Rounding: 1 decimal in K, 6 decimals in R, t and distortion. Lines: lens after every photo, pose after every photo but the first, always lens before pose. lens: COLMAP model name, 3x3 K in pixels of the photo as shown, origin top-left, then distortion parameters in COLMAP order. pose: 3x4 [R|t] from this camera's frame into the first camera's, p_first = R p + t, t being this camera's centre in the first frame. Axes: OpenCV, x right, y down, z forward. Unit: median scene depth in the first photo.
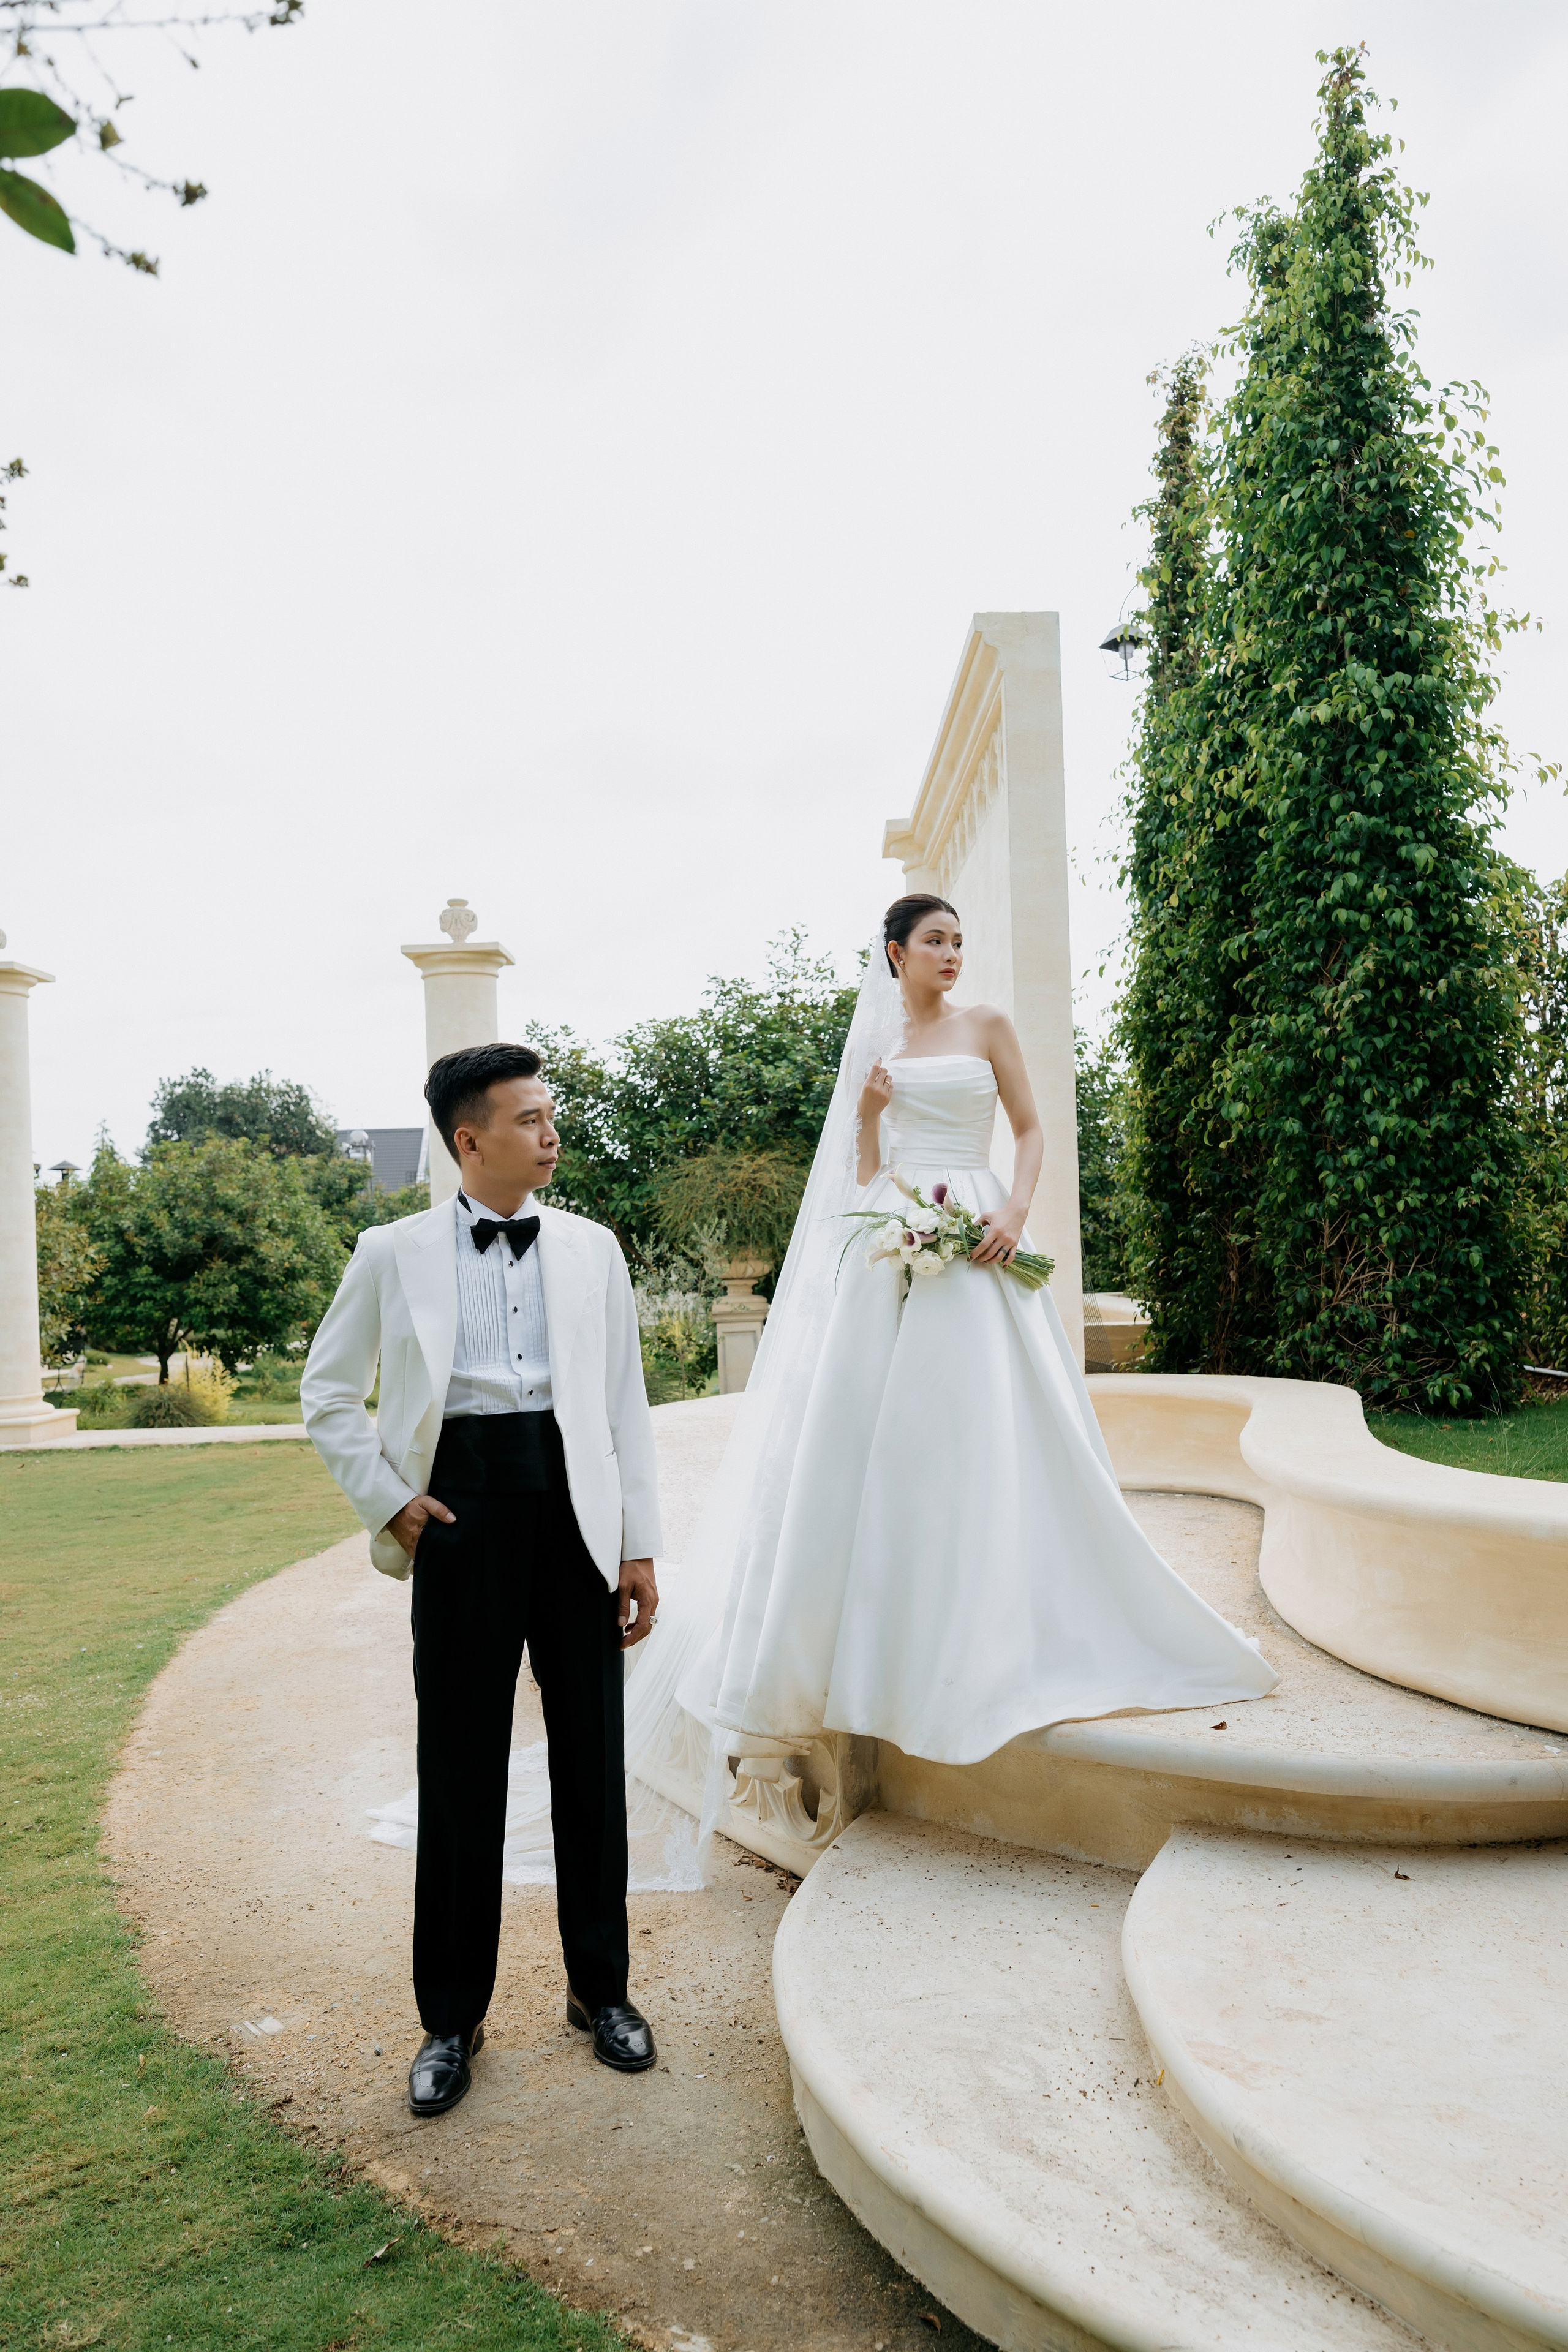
lens RADIAL K [[1668.3, 0, 839.9], [0, 1668.3, 1230.3], [0, 0, 1]] dist [0.000560, 0.003077]
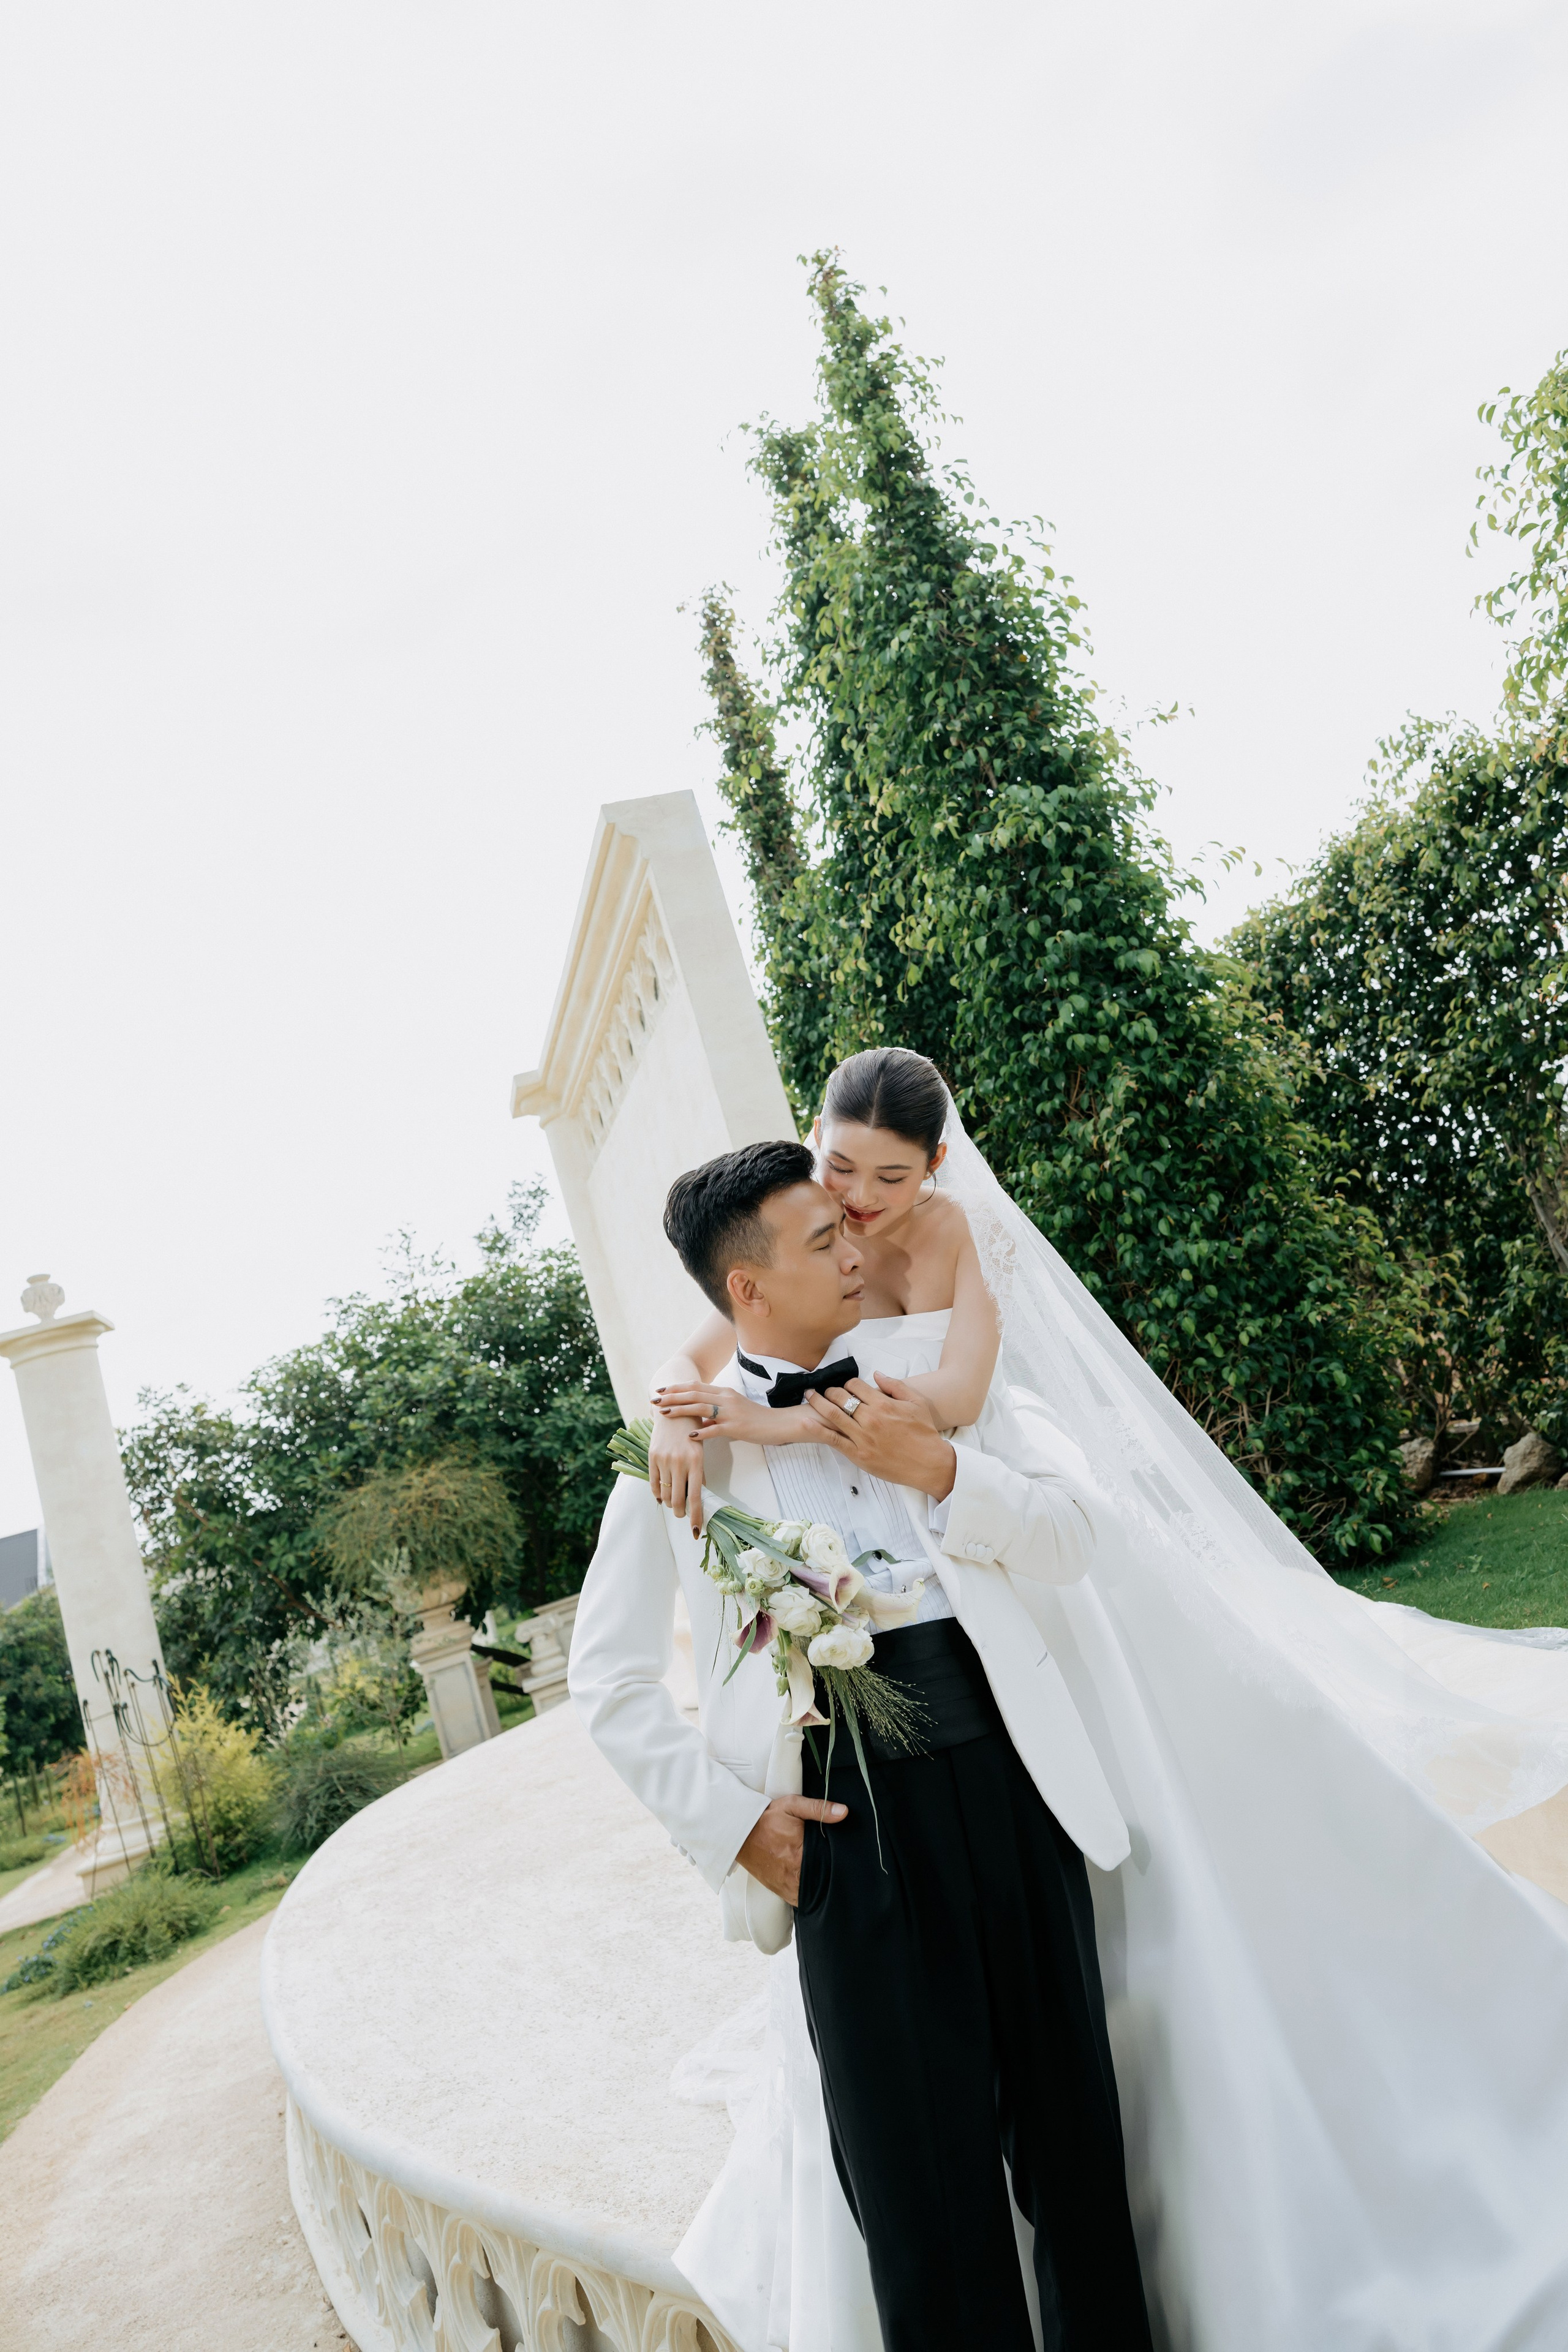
lens RADIAL K [[1564.0, 0, 758.3], [0, 1564.0, 1135.3], [0, 0, 1]] dist [0.003263, -0.002835]
pose [[0.953123, -0.208616, 0.219173, -0.059593], [0.251206, 0.949339, -0.188816, -0.023680], [-0.168679, 0.235022, 0.957242, 0.225688]]
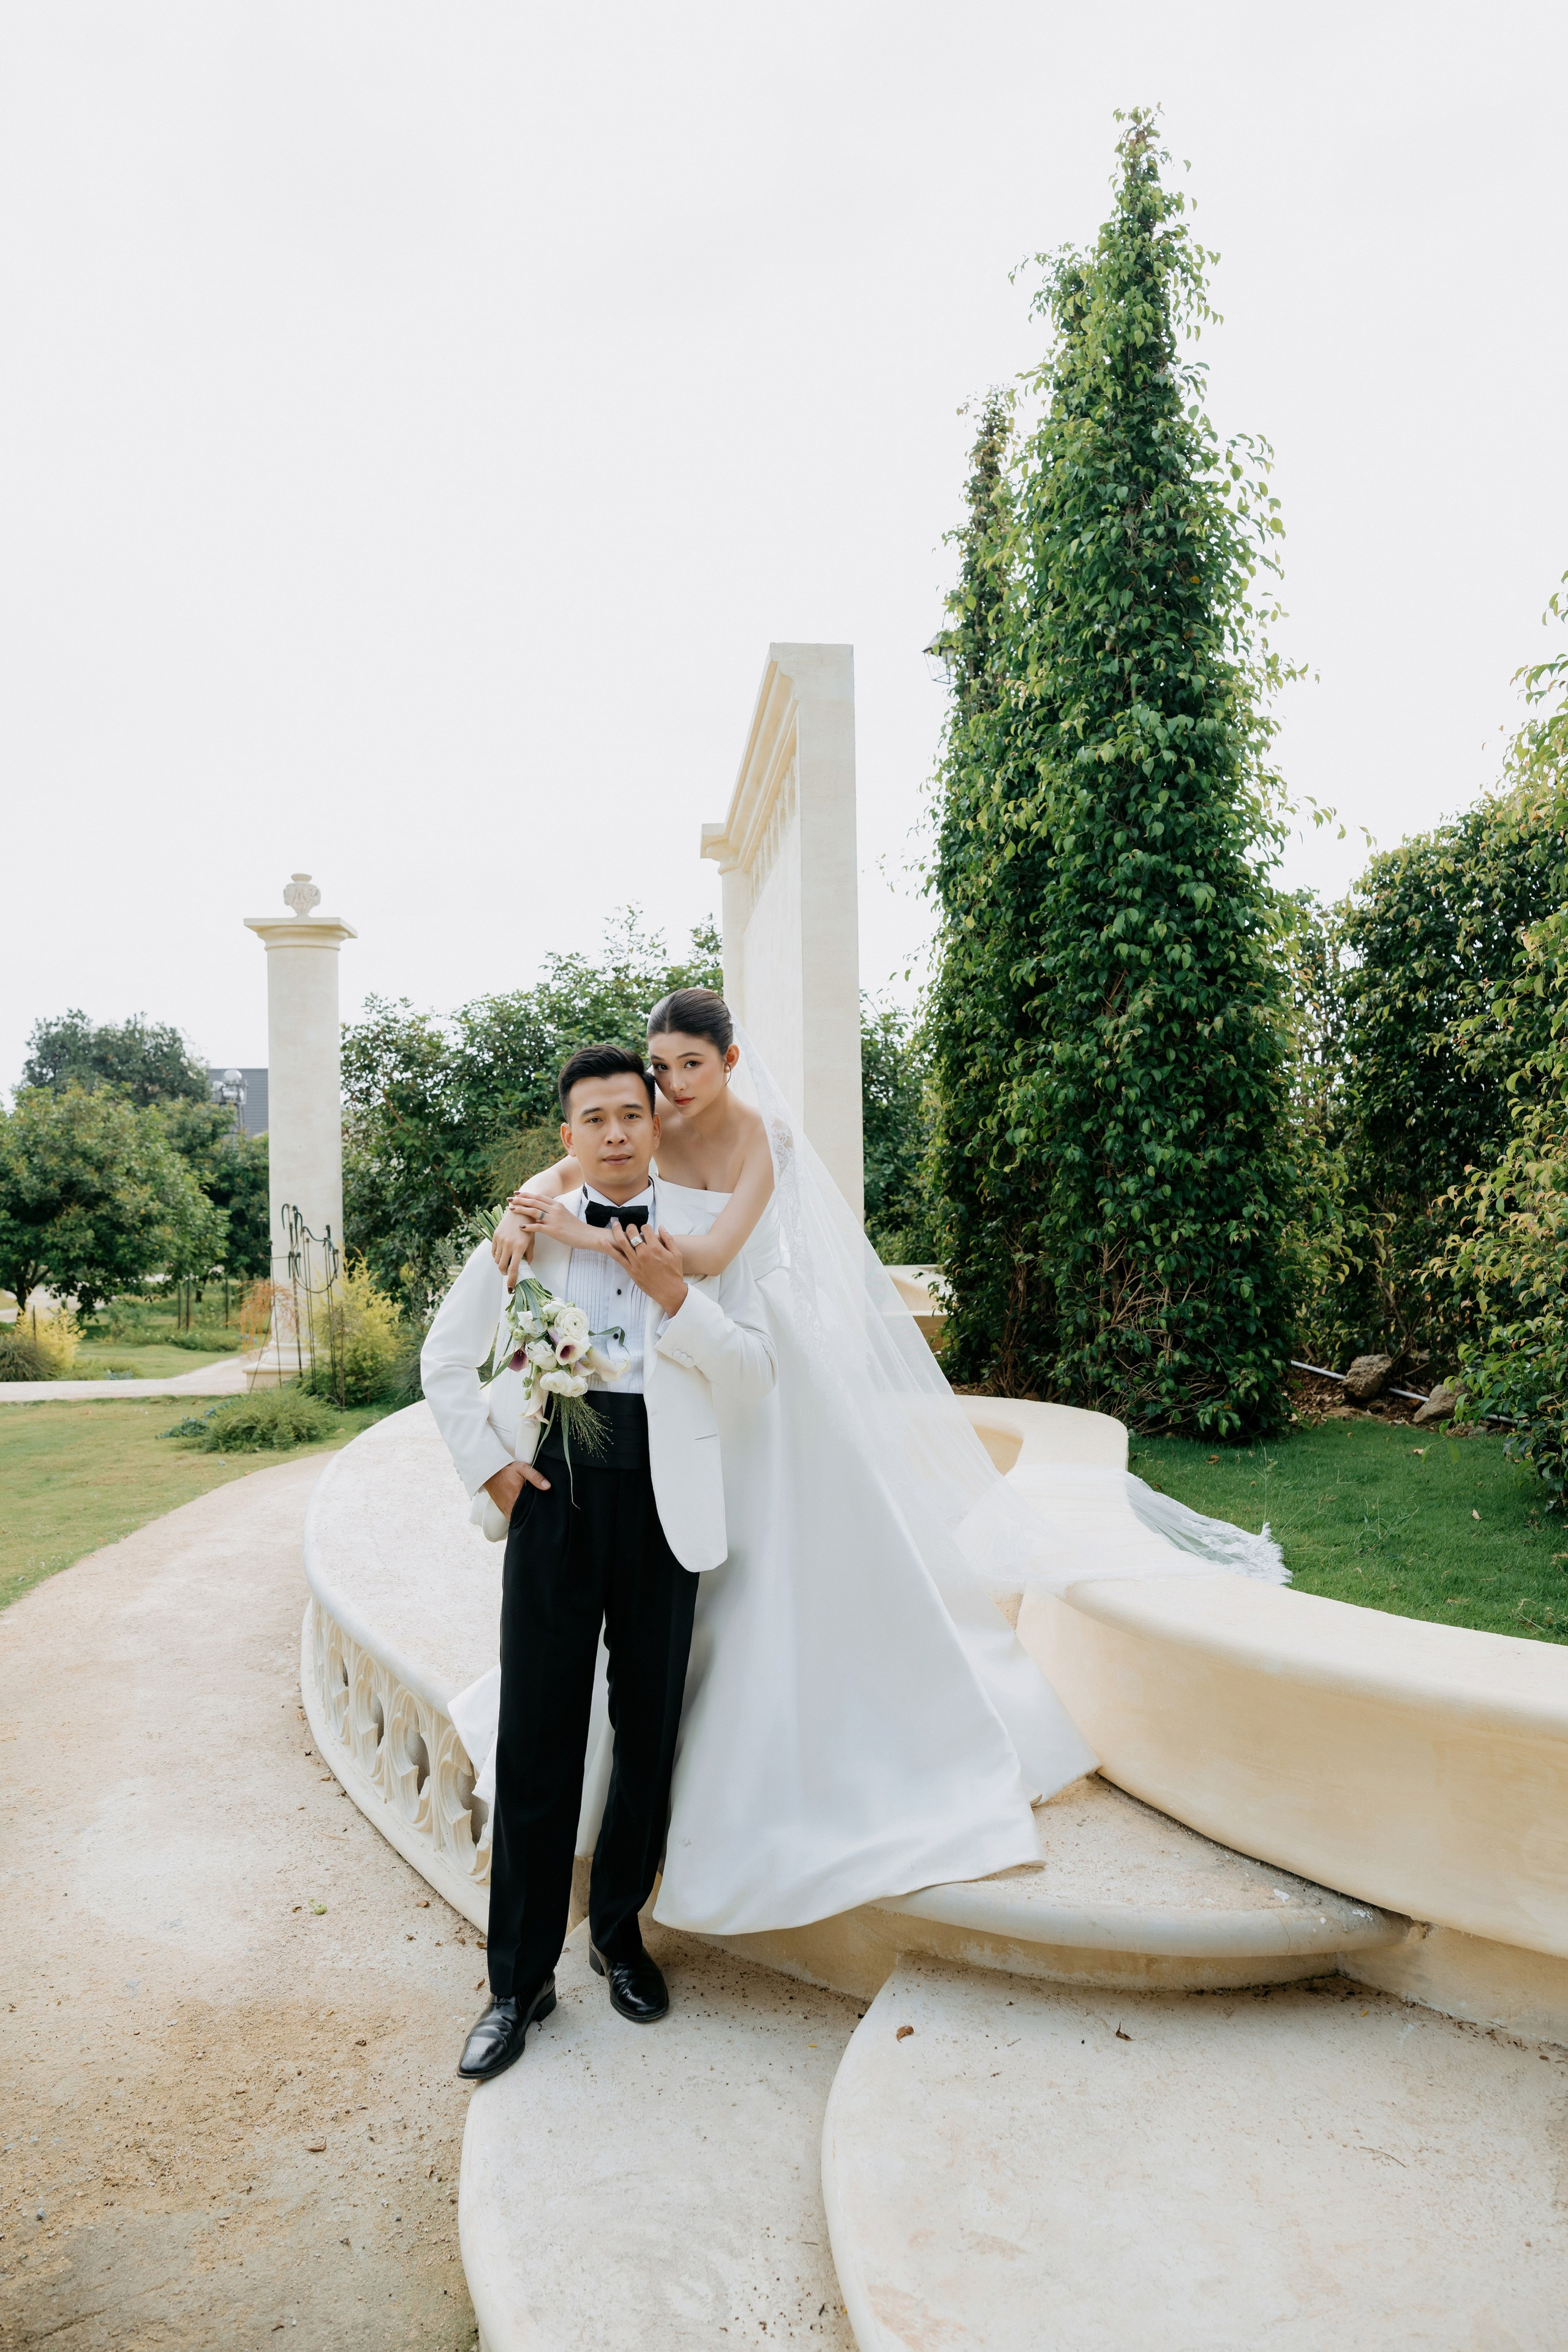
lens RADIAL K [[1558.0, 0, 772.0], [0, 1558.0, 1156.2], [0, 0, 1]] dist [0.001505, 0.002716]
pose [[0.998574, 0.017546, 0.050425, 0.038717], [-0.017114, 0.999813, -0.008992, -0.048894], [-0.050574, 0.008116, 0.998687, 0.056227]]
